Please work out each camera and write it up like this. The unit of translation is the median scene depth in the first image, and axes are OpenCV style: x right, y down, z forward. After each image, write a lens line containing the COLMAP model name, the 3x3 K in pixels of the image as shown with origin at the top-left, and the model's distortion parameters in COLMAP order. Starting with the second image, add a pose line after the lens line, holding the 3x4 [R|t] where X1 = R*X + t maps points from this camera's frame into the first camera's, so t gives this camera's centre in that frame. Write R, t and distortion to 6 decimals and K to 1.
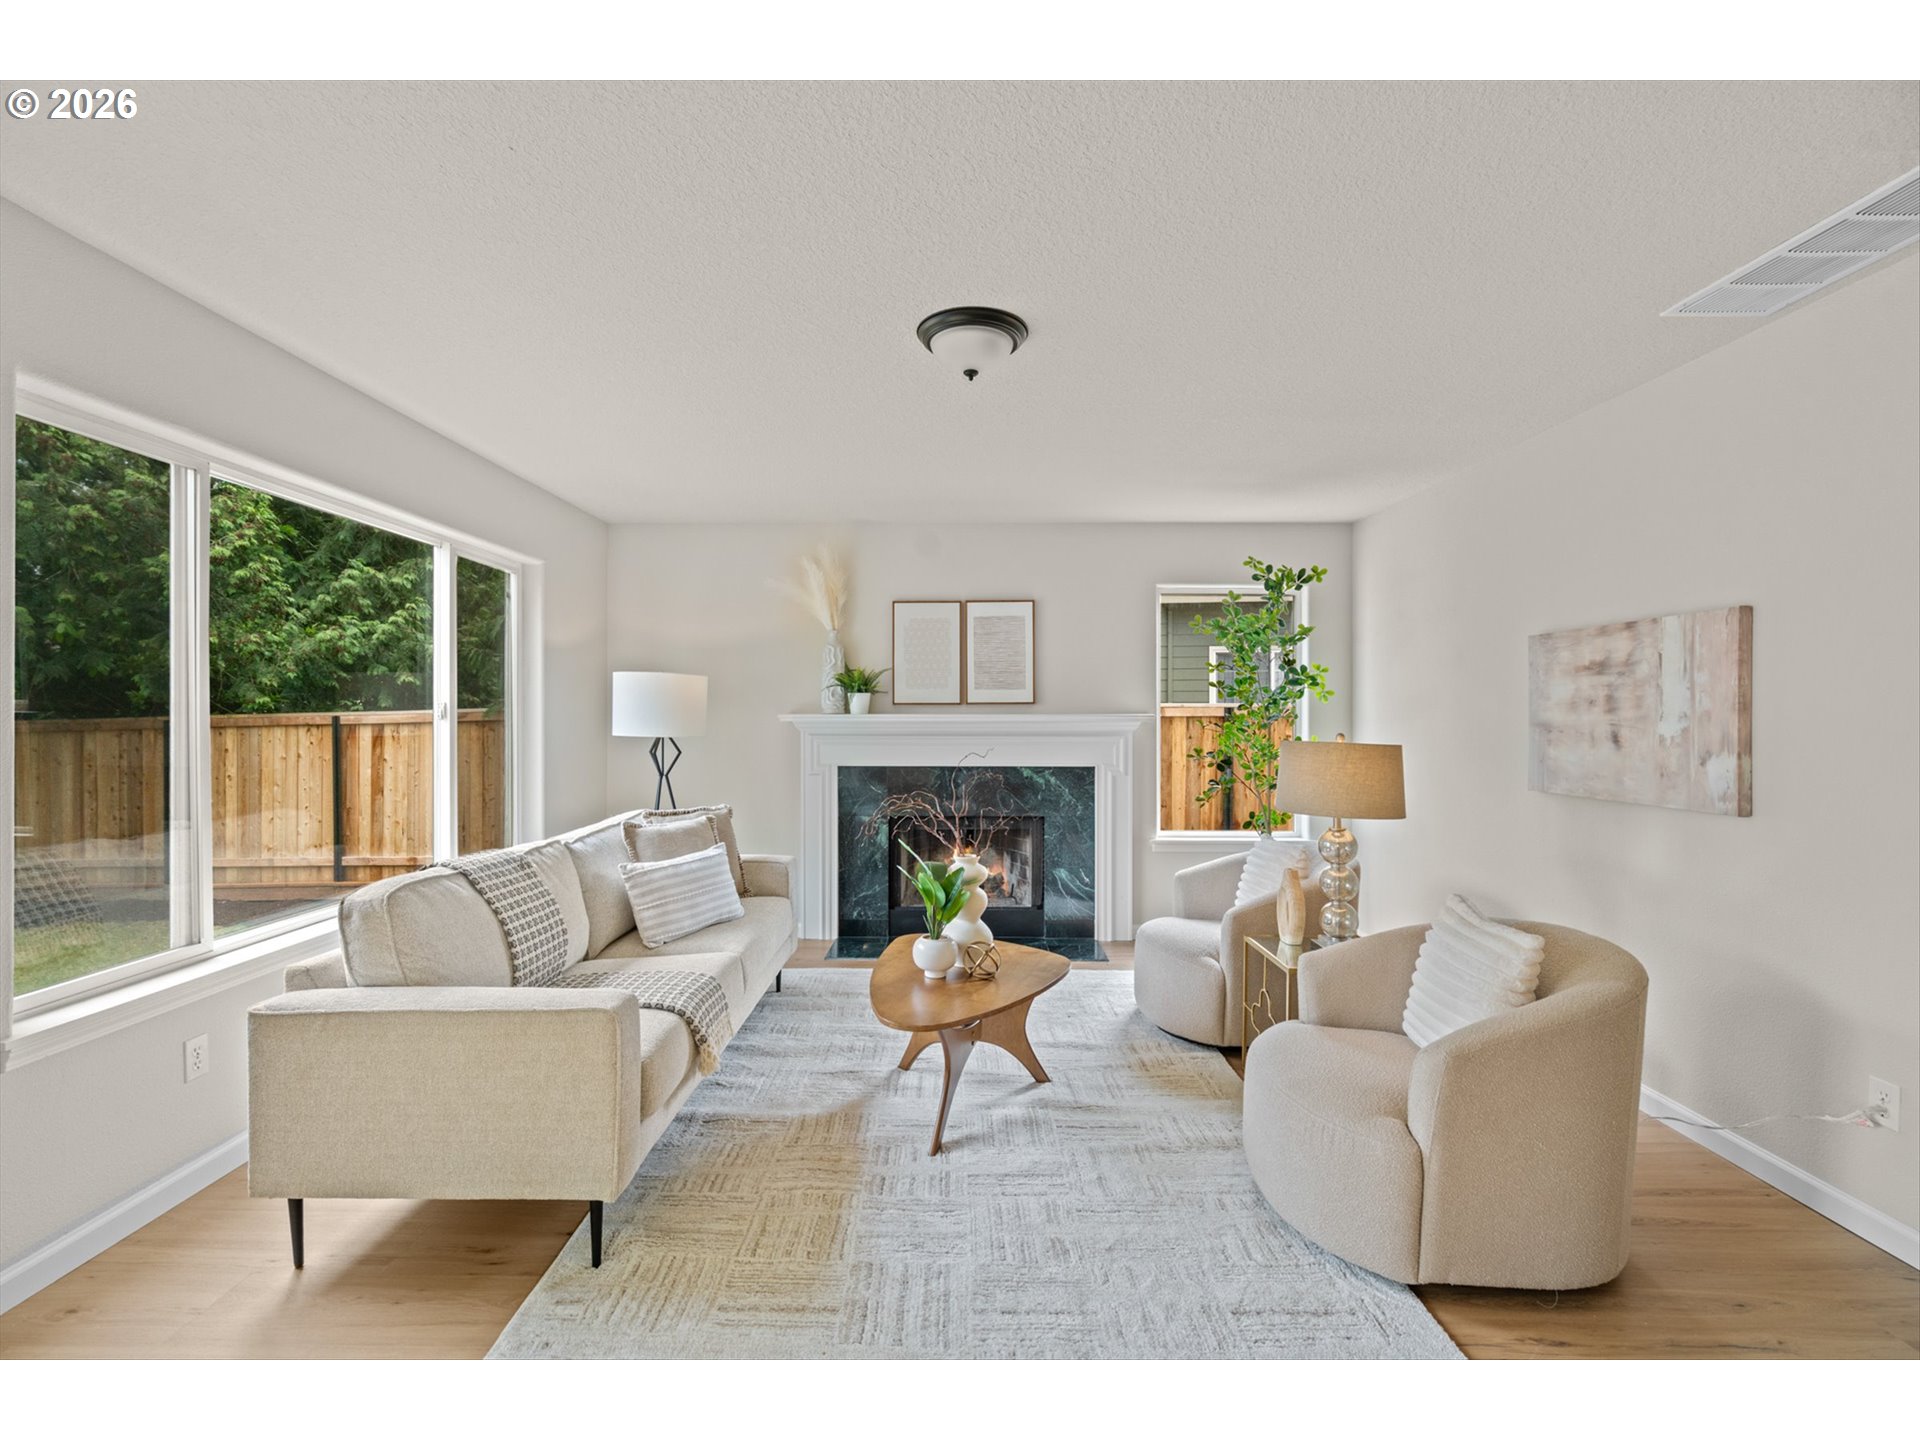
lens RADIAL K [[862.2, 0, 960.0], [0, 862.2, 720.0], [0, 0, 1]] dist [-0.003605, 0.000206]
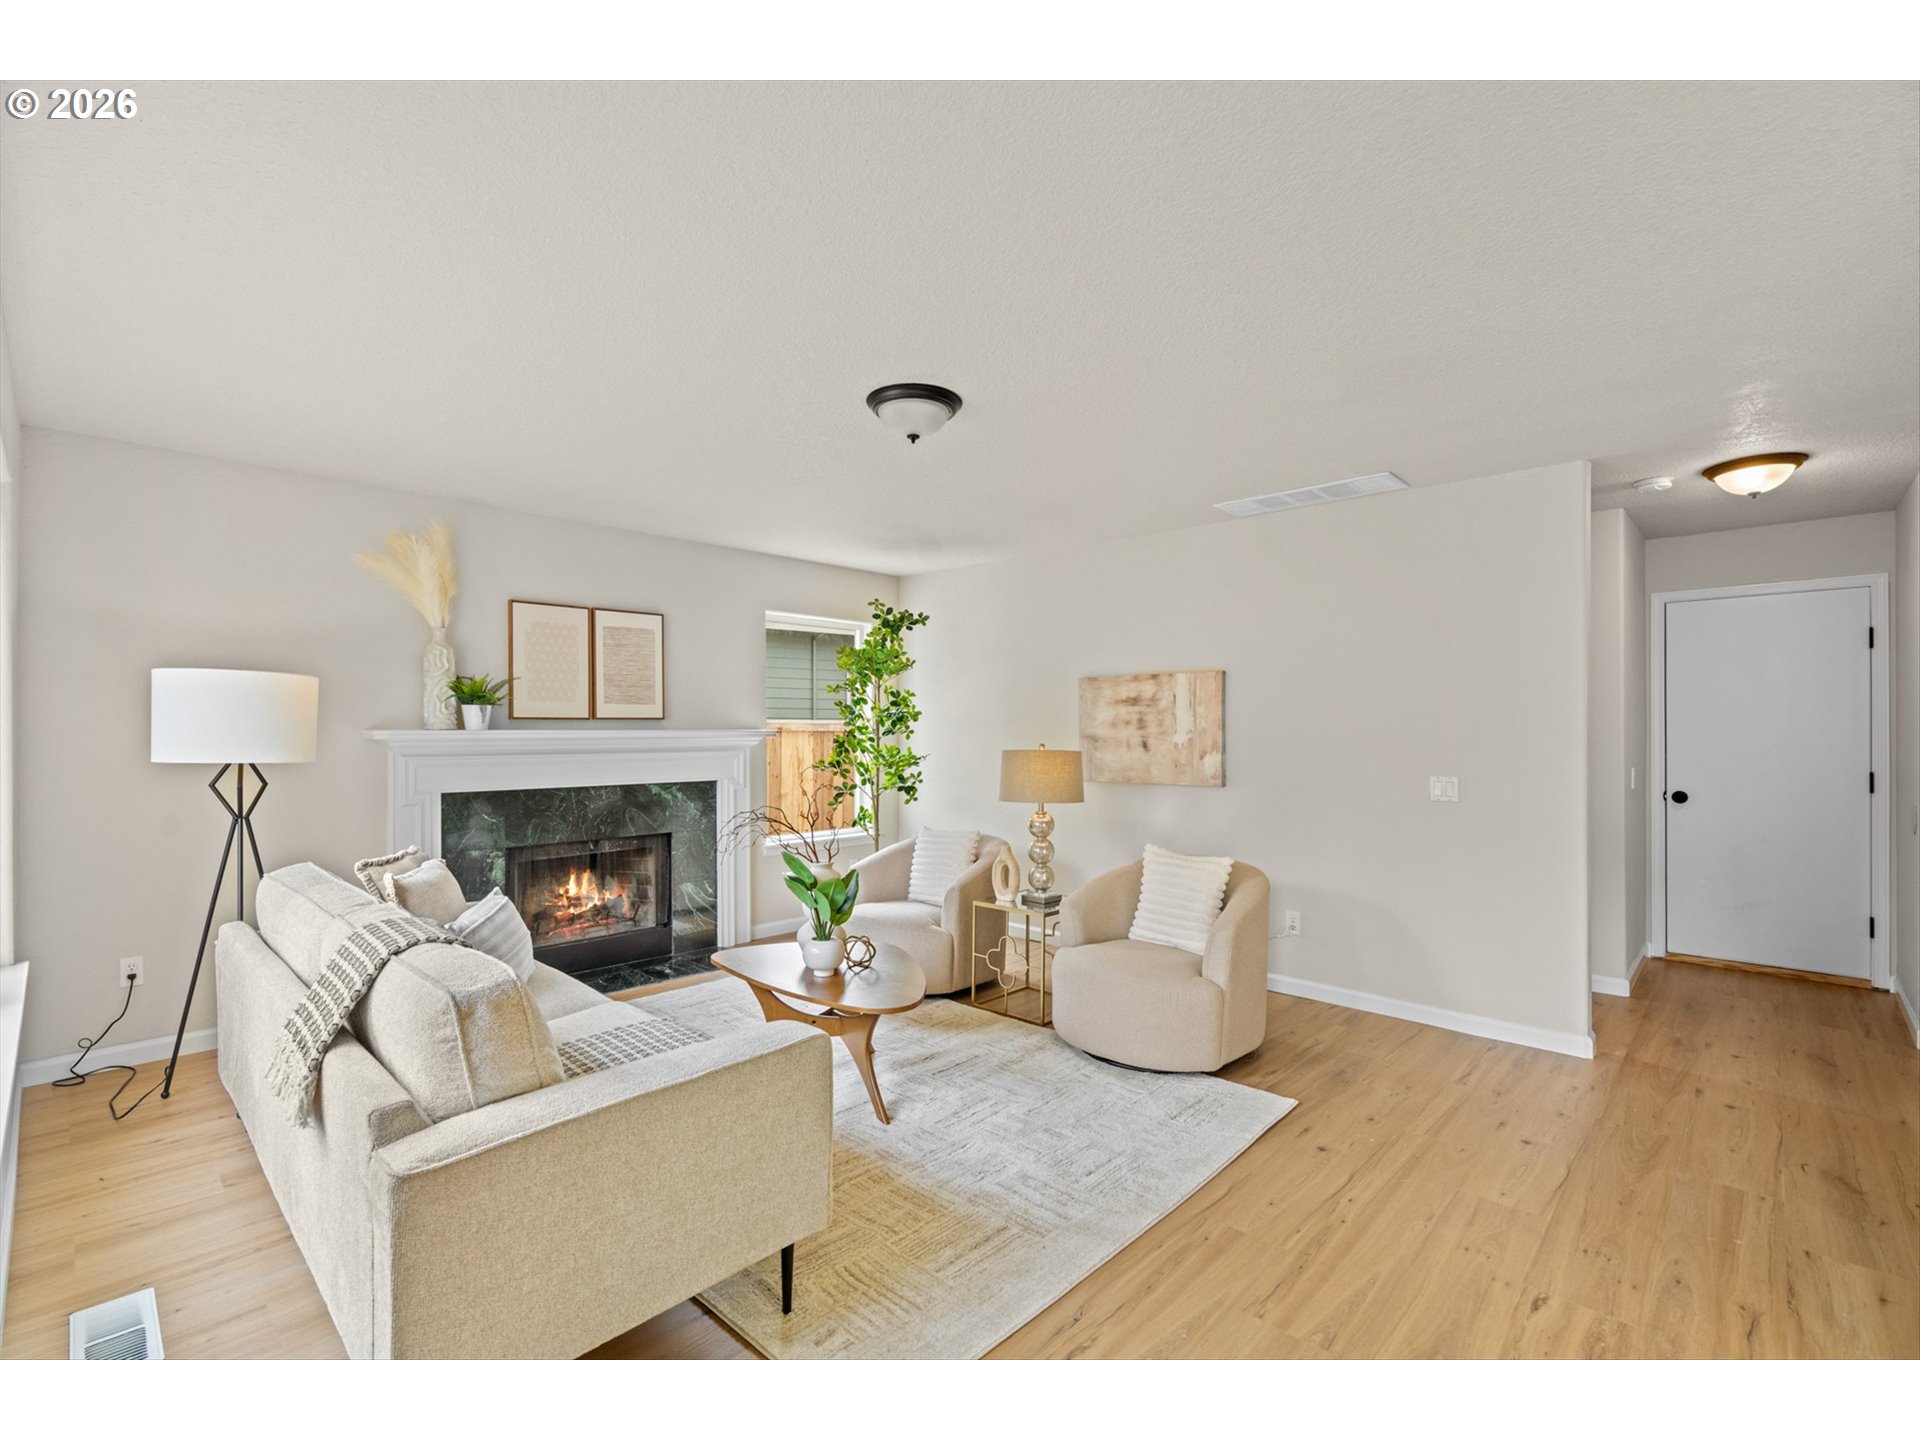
lens RADIAL K [[852.6, 0, 960.5], [0, 852.6, 732.4], [0, 0, 1]] dist [-0.024944, 0.000121]
pose [[0.685239, -0.003469, 0.728310, -0.442264], [0.004367, 0.999990, 0.000655, -0.003402], [-0.728305, 0.002732, 0.685247, 0.098247]]
